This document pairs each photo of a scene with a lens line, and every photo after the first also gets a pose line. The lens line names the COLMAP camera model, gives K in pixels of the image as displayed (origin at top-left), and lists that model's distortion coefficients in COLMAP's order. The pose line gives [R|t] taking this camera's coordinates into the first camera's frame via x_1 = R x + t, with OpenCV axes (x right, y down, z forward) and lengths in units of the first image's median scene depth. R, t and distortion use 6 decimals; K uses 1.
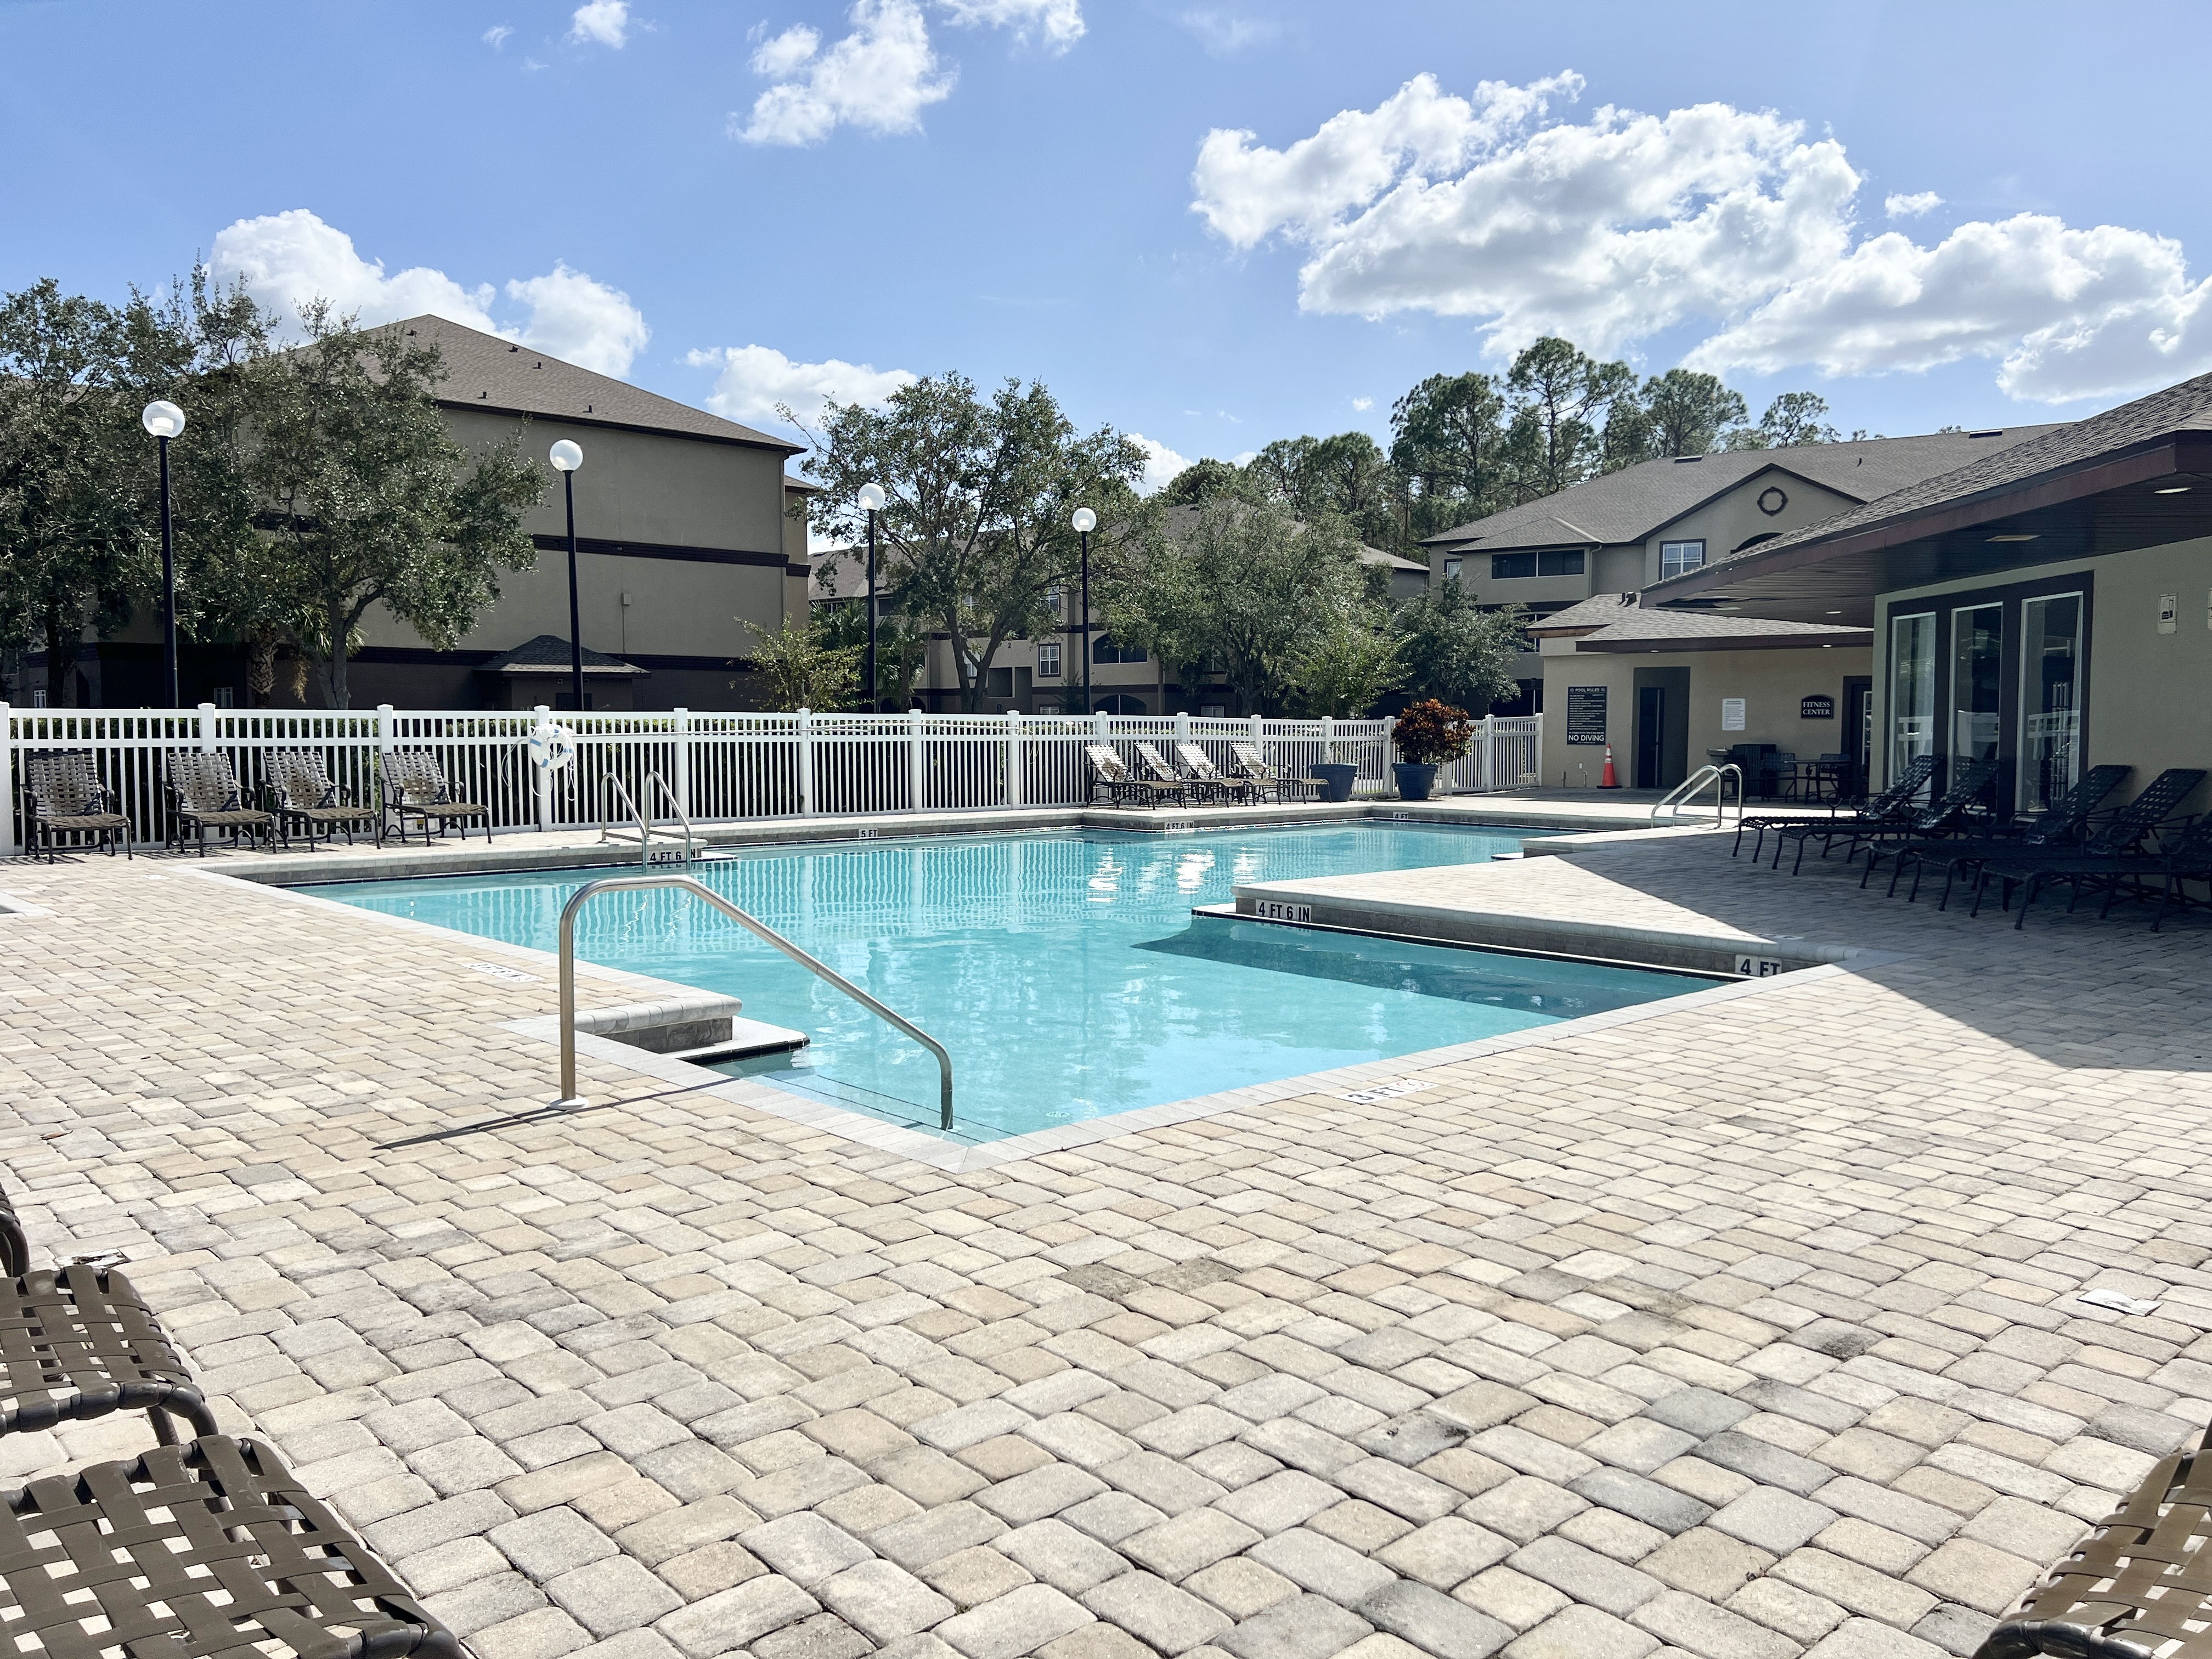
lens RADIAL K [[1686.1, 0, 1105.7], [0, 1686.1, 827.4], [0, 0, 1]] dist [0.010707, -0.035239]
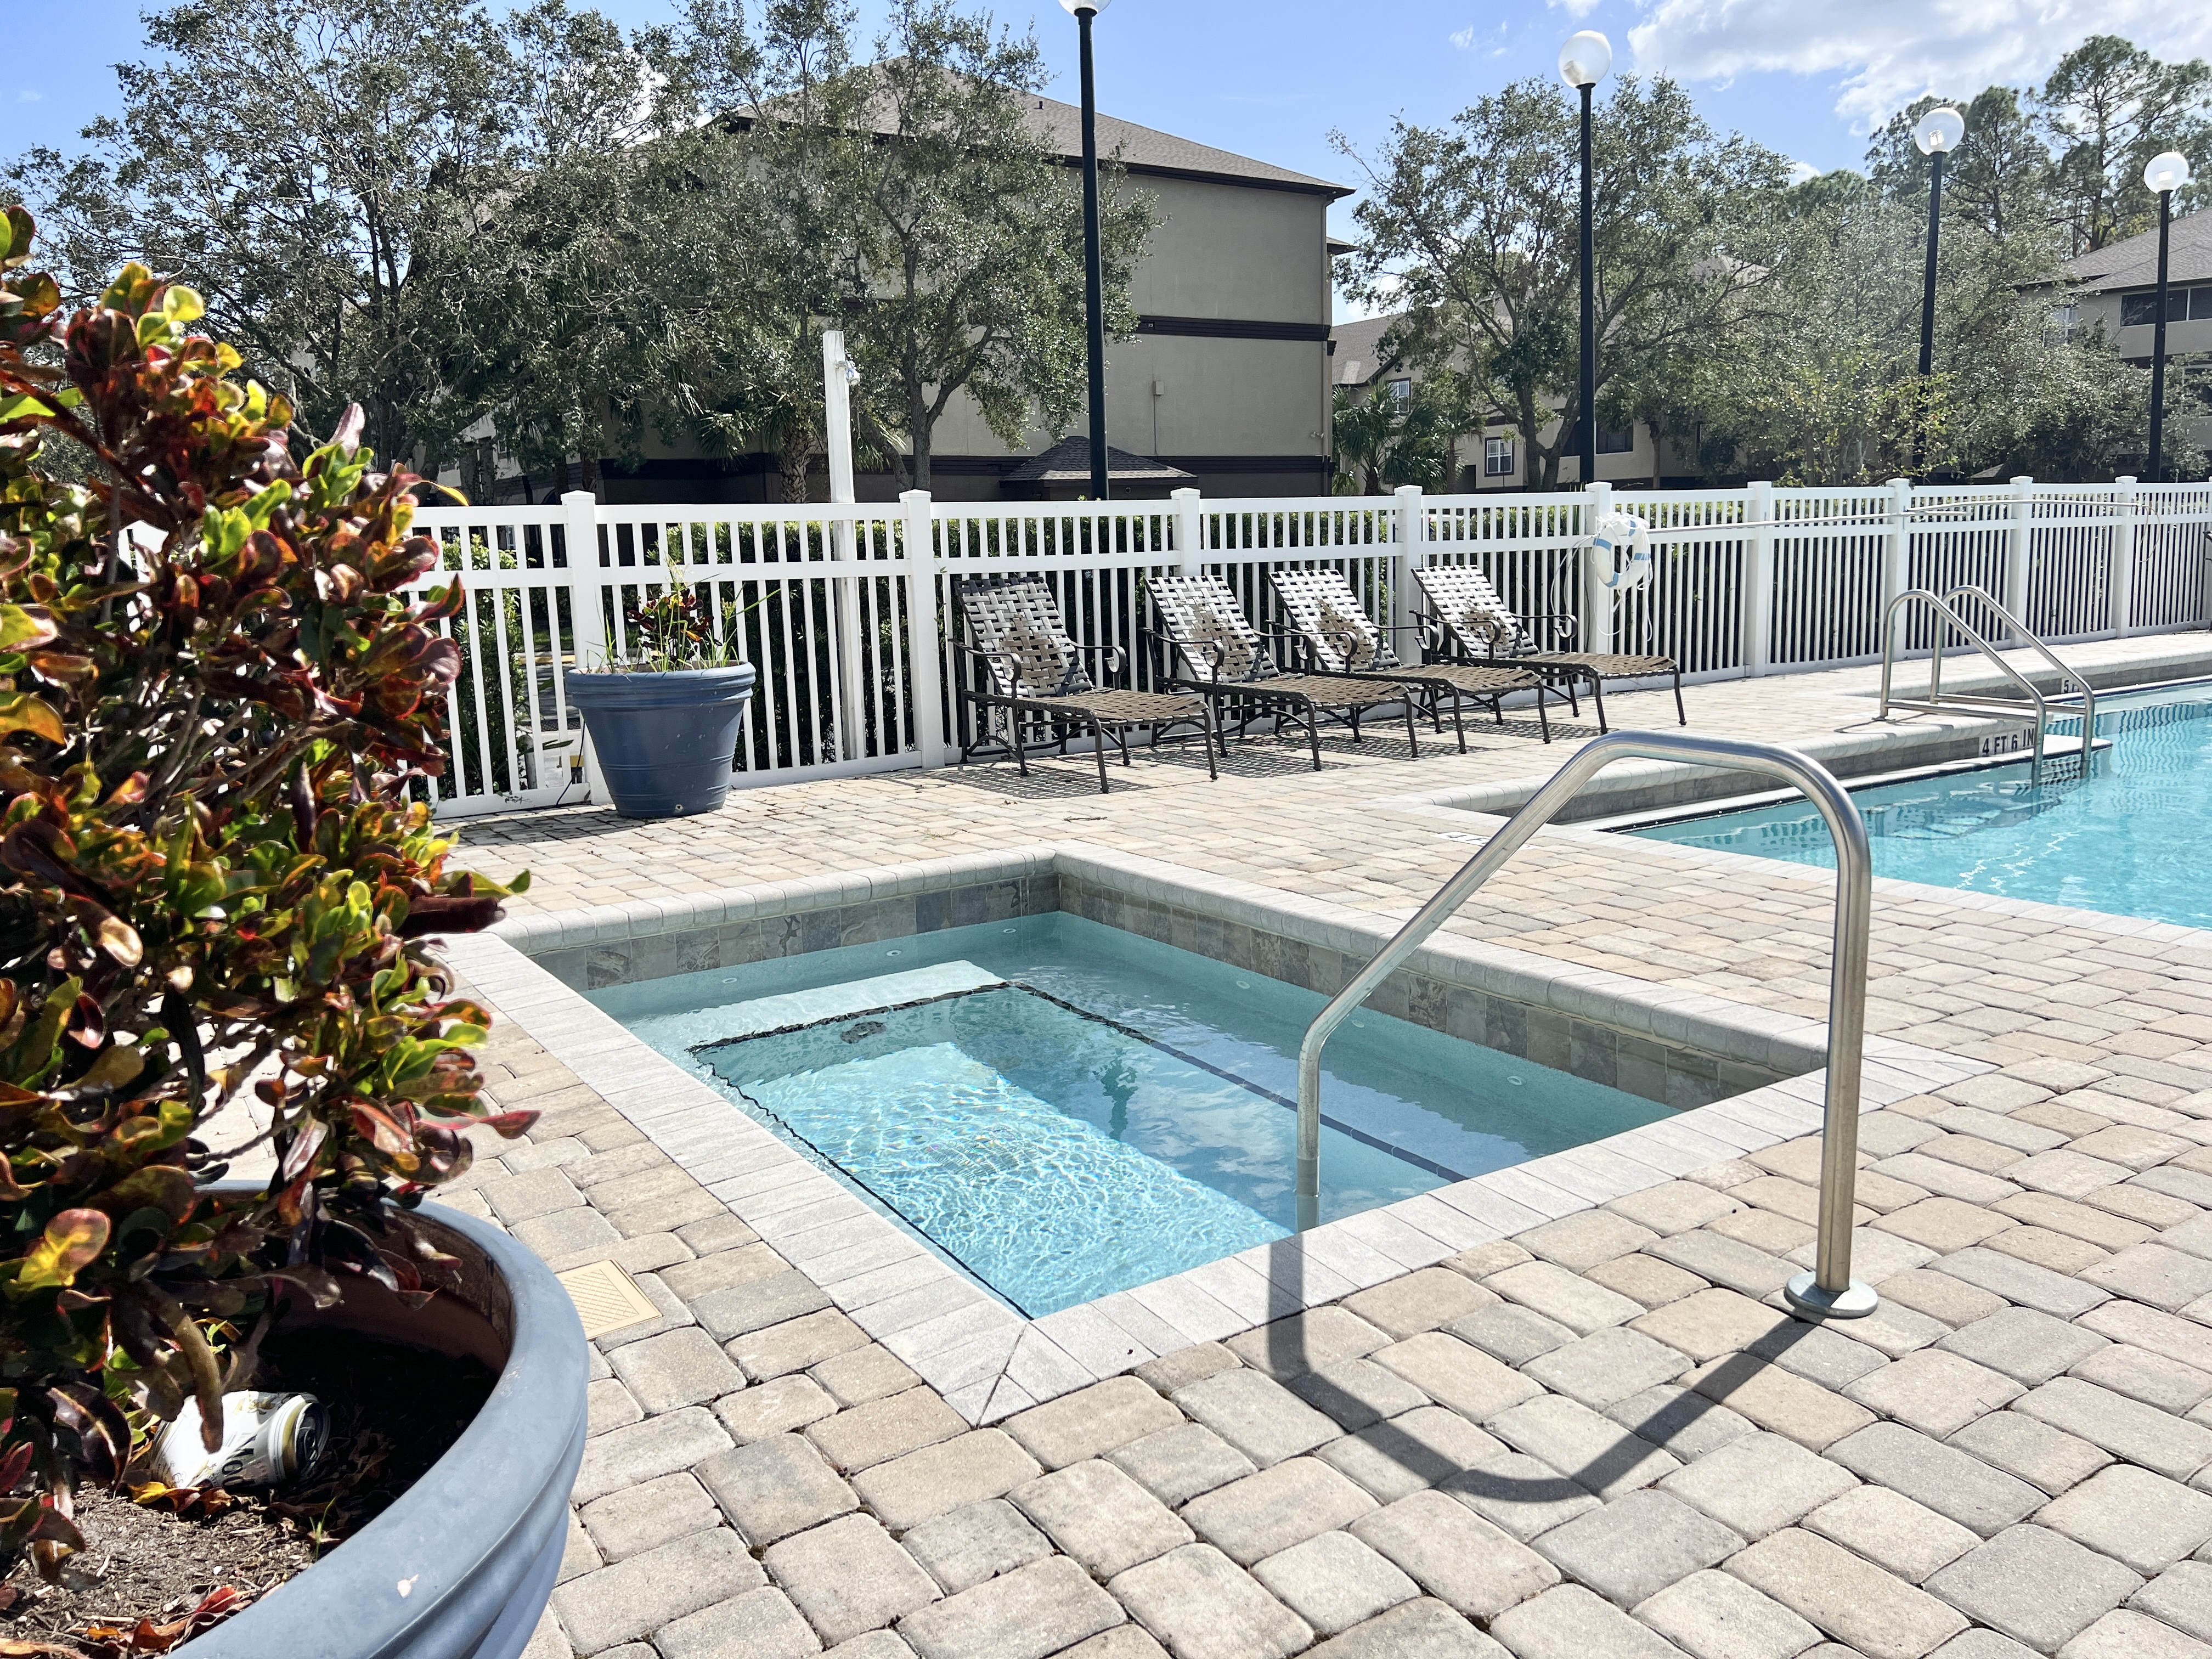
lens RADIAL K [[1686.1, 0, 1101.3], [0, 1686.1, 830.1], [0, 0, 1]] dist [0.010707, -0.035239]
pose [[0.987853, -0.008245, -0.155175, -0.245616], [0.024845, 0.994126, 0.105338, -0.009533], [0.153395, -0.107913, 0.982255, 0.210792]]
